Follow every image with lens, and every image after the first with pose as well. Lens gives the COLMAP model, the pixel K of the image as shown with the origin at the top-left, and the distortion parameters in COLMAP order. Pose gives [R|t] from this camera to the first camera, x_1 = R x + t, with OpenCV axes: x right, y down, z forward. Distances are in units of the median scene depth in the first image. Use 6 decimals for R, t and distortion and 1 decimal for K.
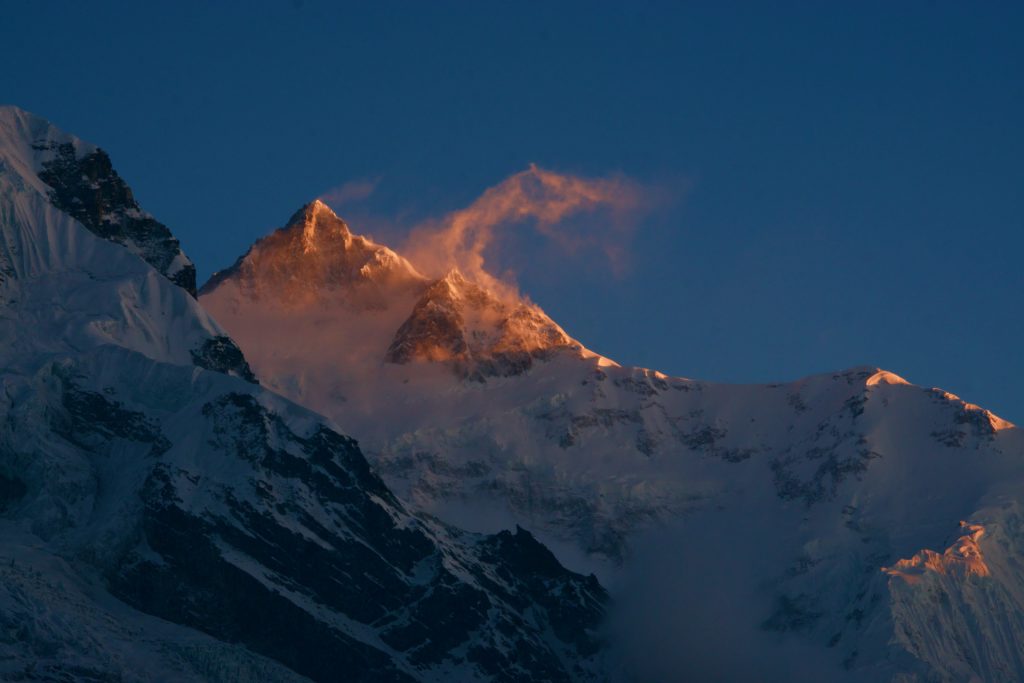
lens RADIAL K [[3942.3, 0, 512.9], [0, 3942.3, 343.1], [0, 0, 1]] dist [0.923896, 0.000000]
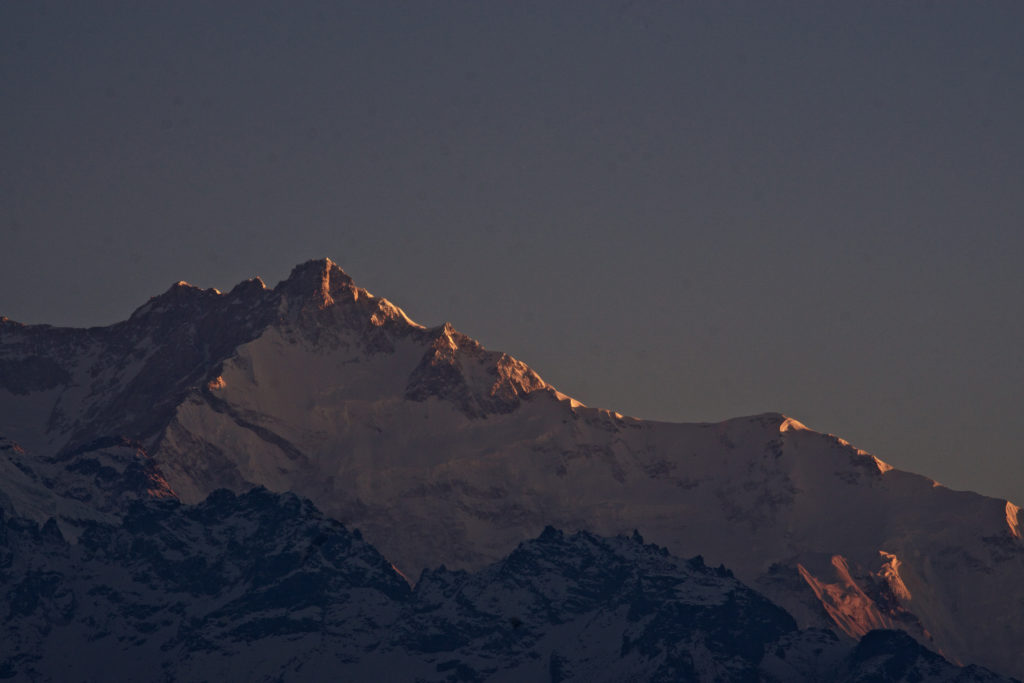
lens RADIAL K [[5439.5, 0, 511.6], [0, 5439.5, 340.1], [0, 0, 1]] dist [1.793274, 0.000000]
pose [[0.981071, 0.014625, 0.193093, -0.356781], [-0.031101, 0.996099, 0.082577, -0.169547], [-0.191132, -0.087020, 0.977699, -0.784907]]
